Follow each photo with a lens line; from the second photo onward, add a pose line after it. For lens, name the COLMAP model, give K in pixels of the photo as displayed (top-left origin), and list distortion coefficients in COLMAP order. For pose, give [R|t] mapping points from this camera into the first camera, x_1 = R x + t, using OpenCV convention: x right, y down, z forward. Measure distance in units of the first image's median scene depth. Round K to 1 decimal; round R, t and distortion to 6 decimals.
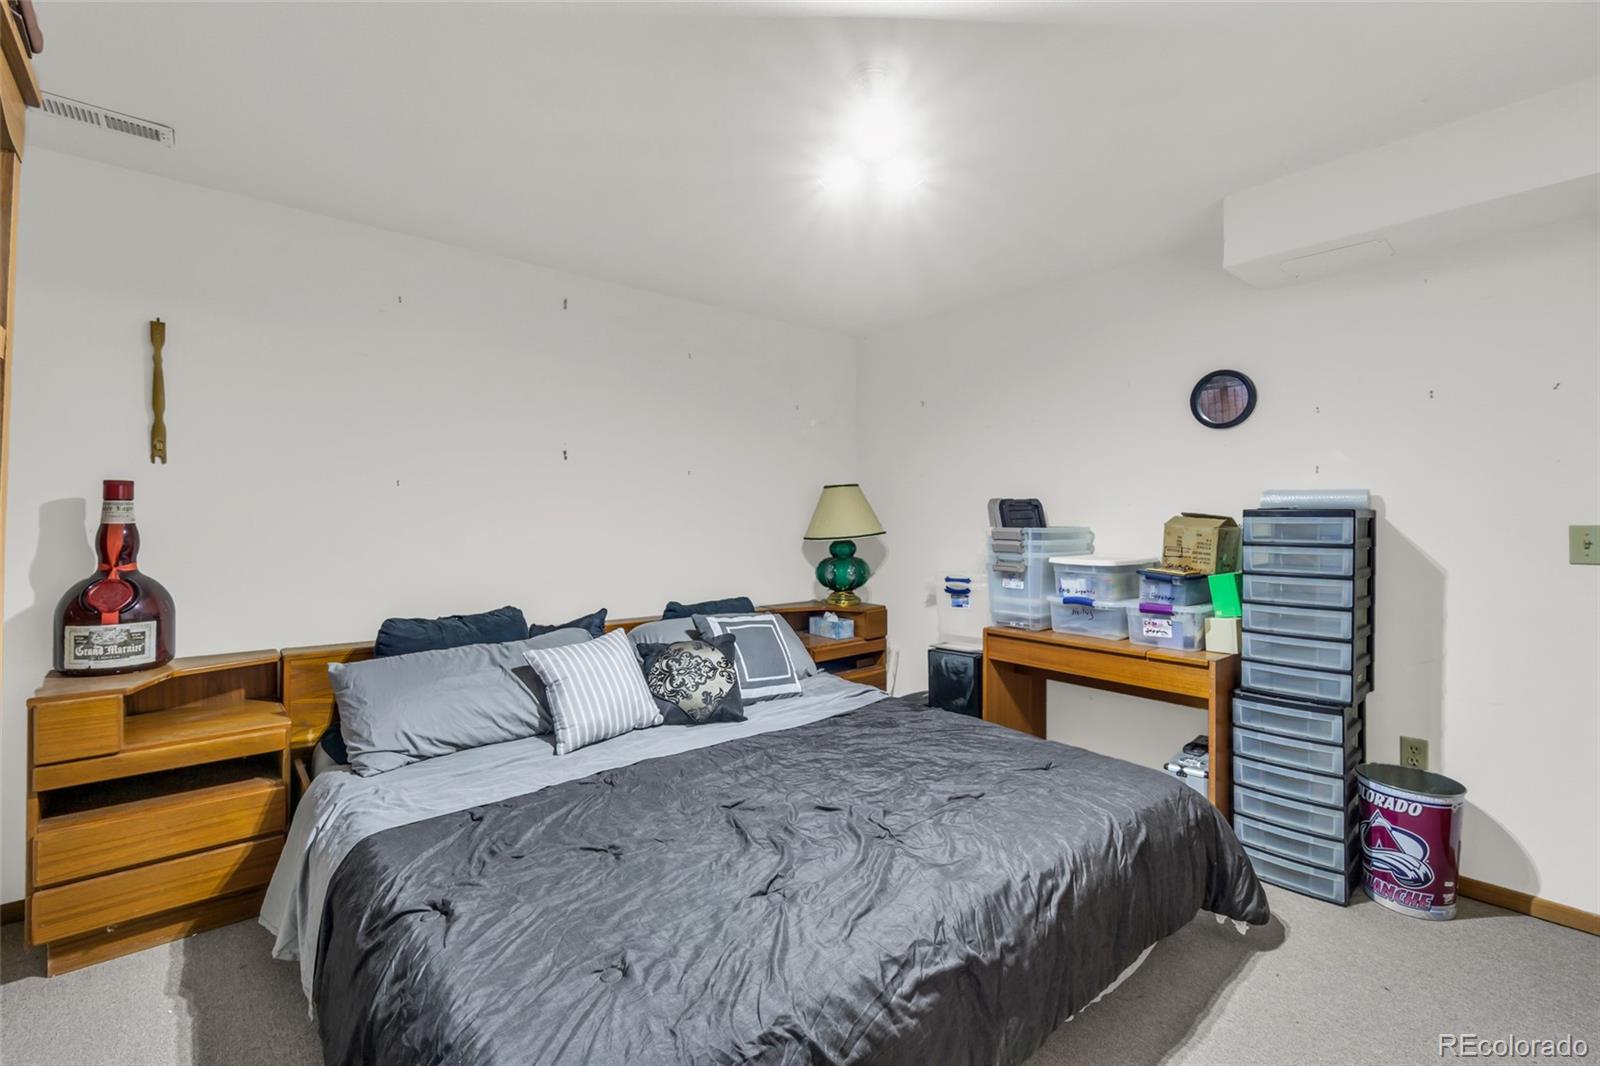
lens RADIAL K [[699.9, 0, 791.4], [0, 699.9, 524.3], [0, 0, 1]] dist [0.001609, 0.000187]
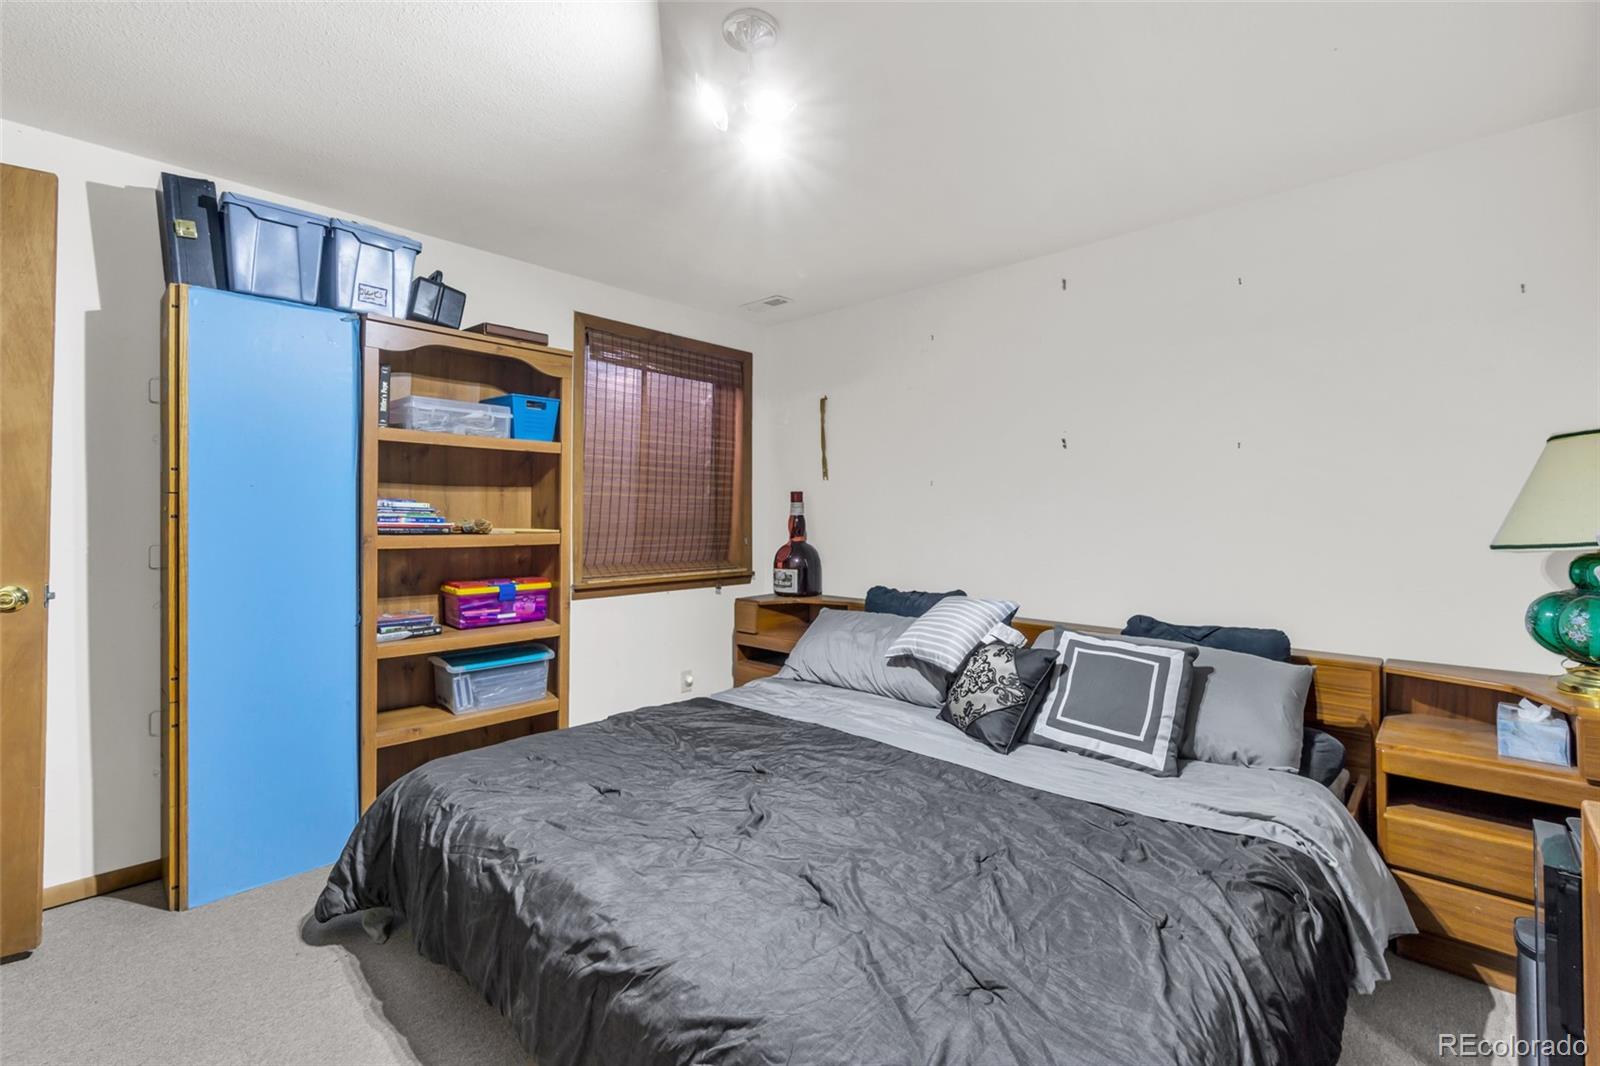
lens RADIAL K [[699.9, 0, 791.6], [0, 699.9, 522.1], [0, 0, 1]] dist [0.001609, 0.000187]
pose [[0.104323, 0.004981, -0.994531, 0.827231], [-0.008562, 0.999955, 0.004111, 0.009874], [0.994507, 0.008086, 0.104361, 0.775841]]
